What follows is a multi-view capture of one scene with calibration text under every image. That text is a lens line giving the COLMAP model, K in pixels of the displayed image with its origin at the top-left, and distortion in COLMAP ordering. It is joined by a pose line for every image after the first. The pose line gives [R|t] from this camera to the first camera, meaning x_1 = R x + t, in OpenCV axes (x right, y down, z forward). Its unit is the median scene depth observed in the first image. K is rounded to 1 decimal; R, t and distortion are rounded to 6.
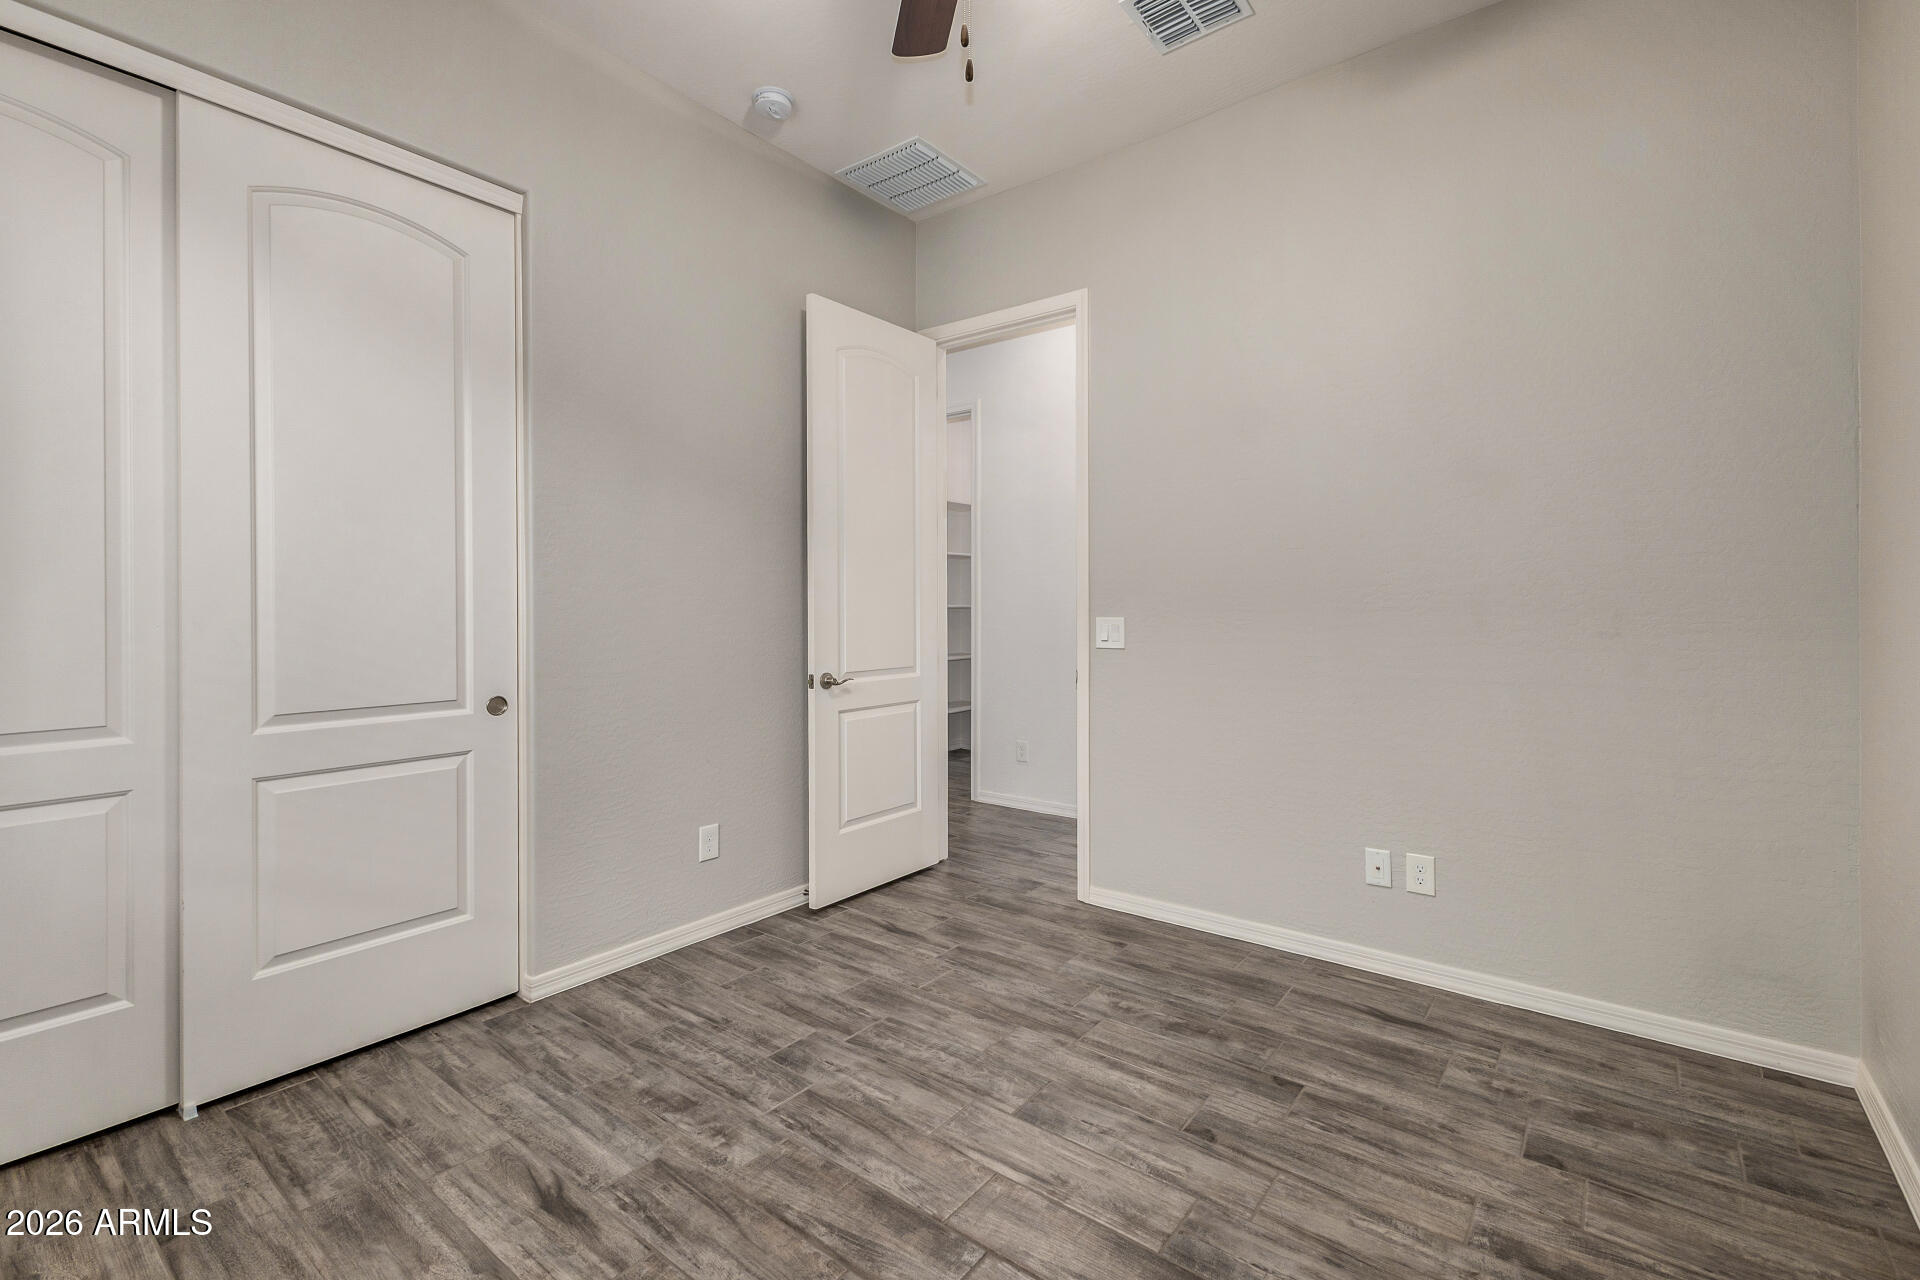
lens RADIAL K [[834.7, 0, 959.4], [0, 834.7, 626.0], [0, 0, 1]] dist [0.008964, -0.002666]
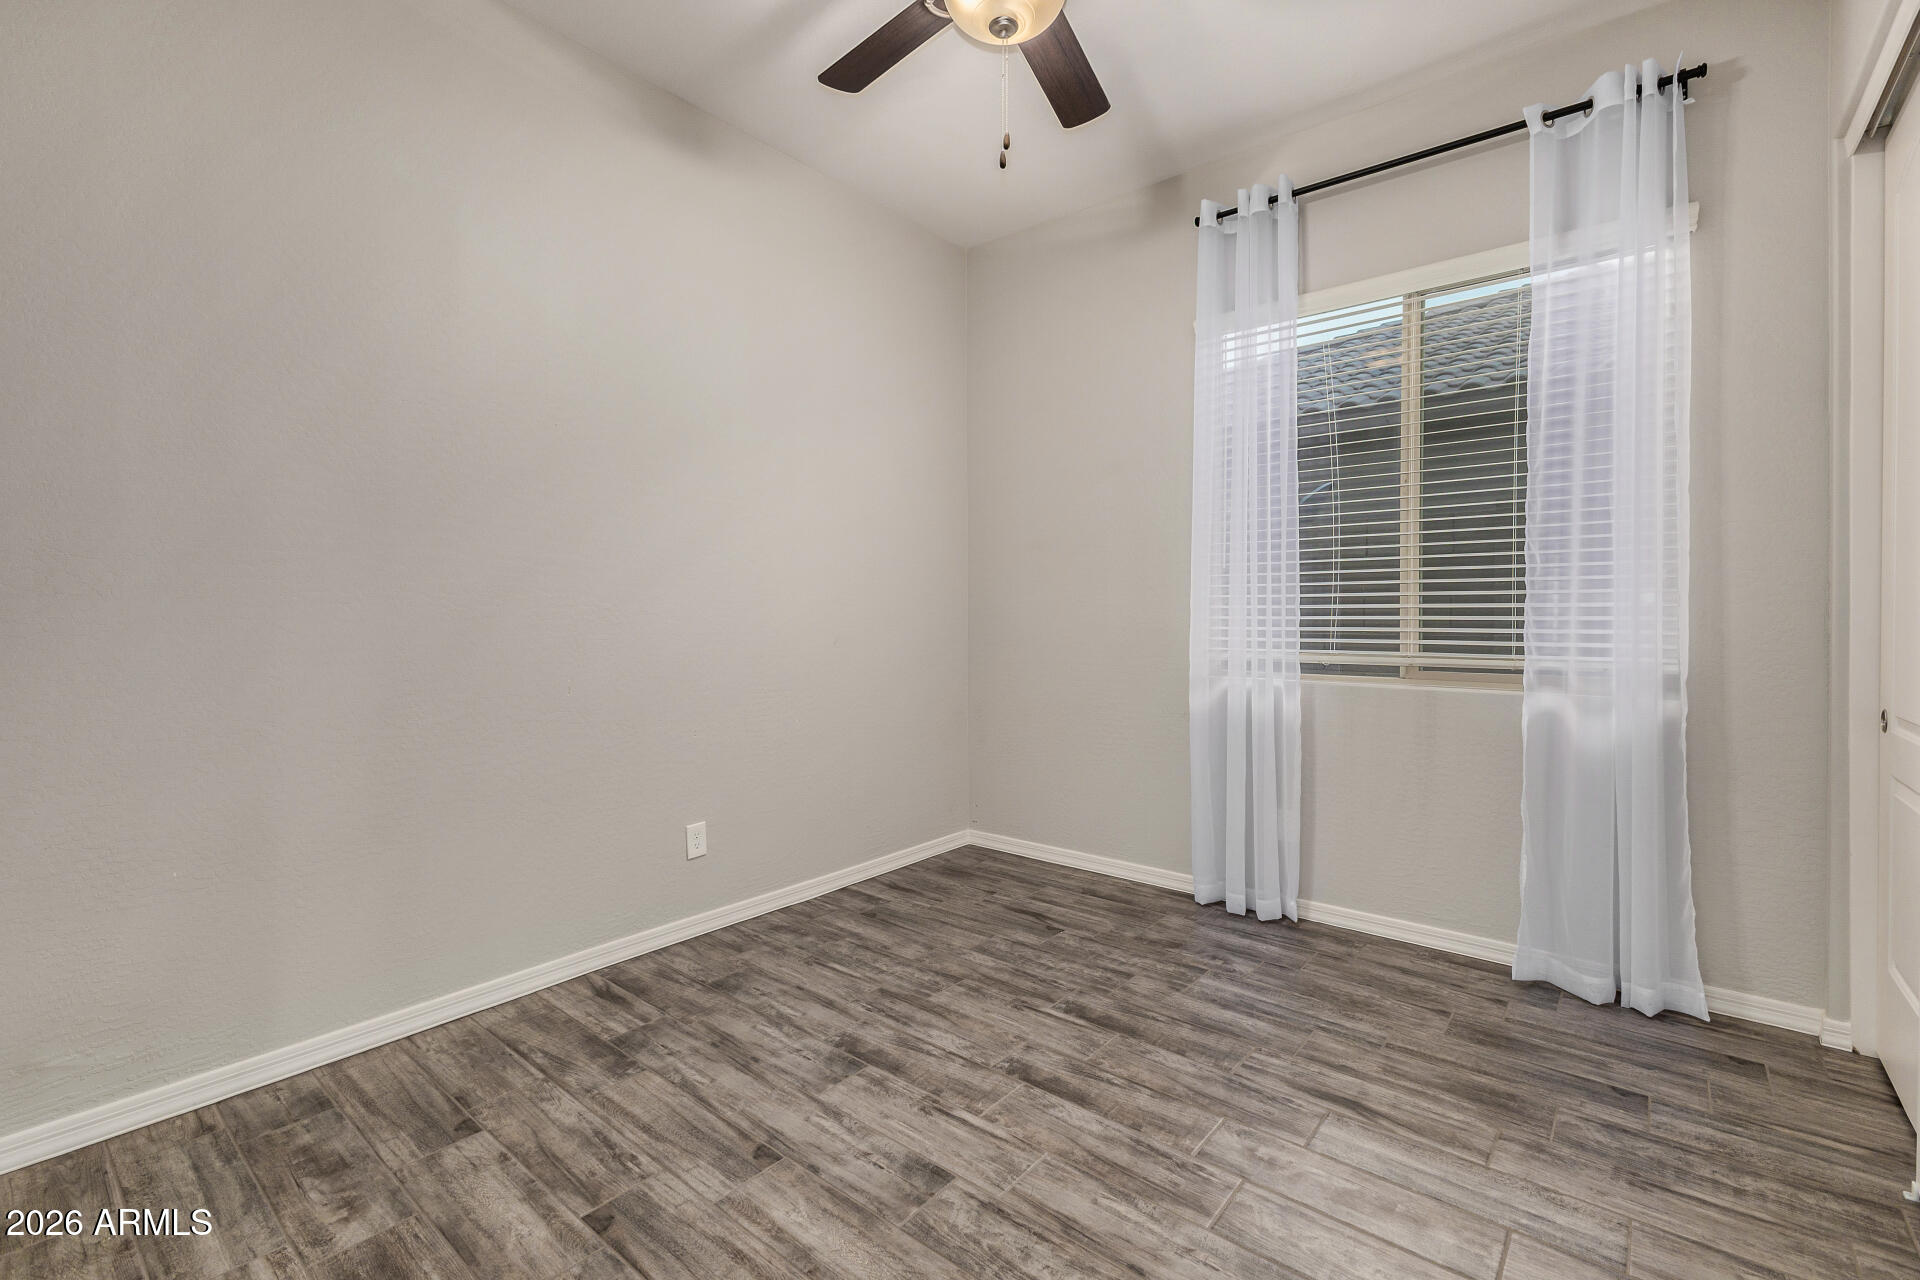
lens RADIAL K [[834.7, 0, 961.5], [0, 834.7, 624.7], [0, 0, 1]] dist [0.008964, -0.002666]
pose [[-0.999572, 0.003974, 0.028989, 0.033628], [0.004871, 0.999510, 0.030930, -0.034985], [-0.028852, 0.031058, -0.999101, 2.008557]]
